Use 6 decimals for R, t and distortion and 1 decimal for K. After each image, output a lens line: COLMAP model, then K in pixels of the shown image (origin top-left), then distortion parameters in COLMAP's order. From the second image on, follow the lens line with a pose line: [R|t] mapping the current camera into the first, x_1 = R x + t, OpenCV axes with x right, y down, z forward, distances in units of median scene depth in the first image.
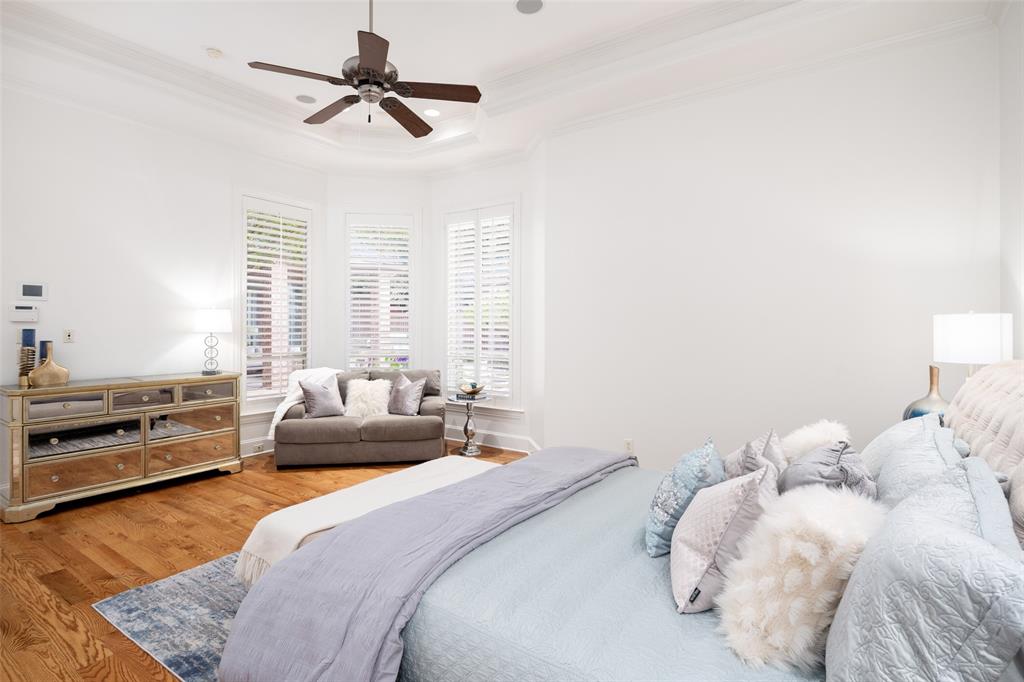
lens RADIAL K [[500.0, 0, 508.5], [0, 500.0, 321.2], [0, 0, 1]] dist [-0.001657, -0.000656]
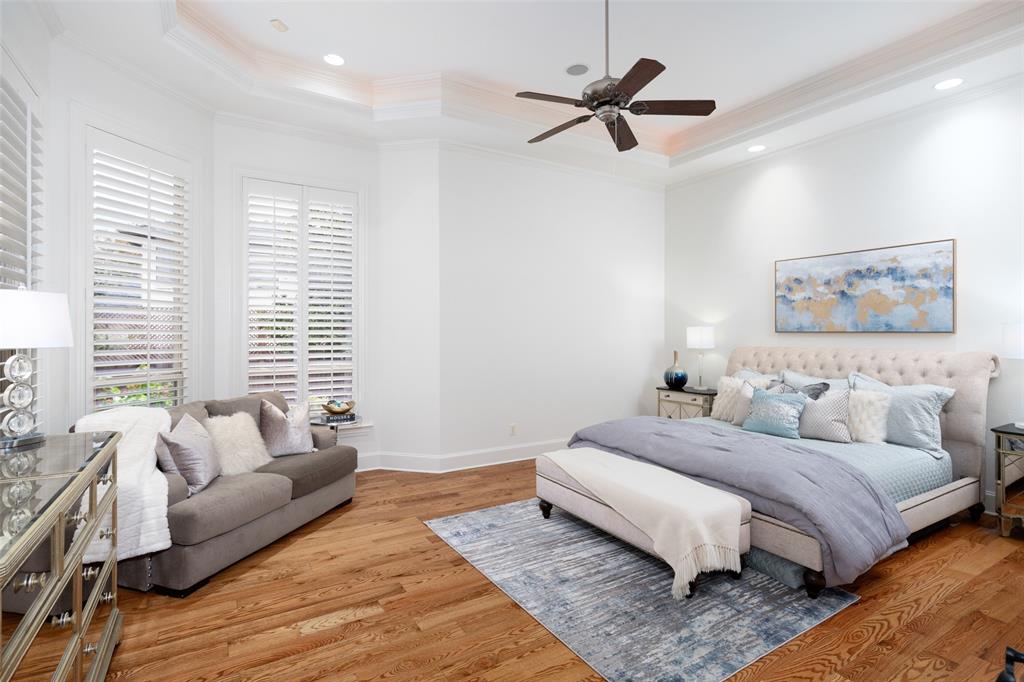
lens RADIAL K [[500.0, 0, 508.5], [0, 500.0, 321.2], [0, 0, 1]] dist [-0.001657, -0.000656]
pose [[0.432459, 0.010072, 0.901597, -0.917457], [-0.007365, 0.999944, -0.007638, -0.006338], [-0.901624, -0.003337, 0.432509, 0.500403]]
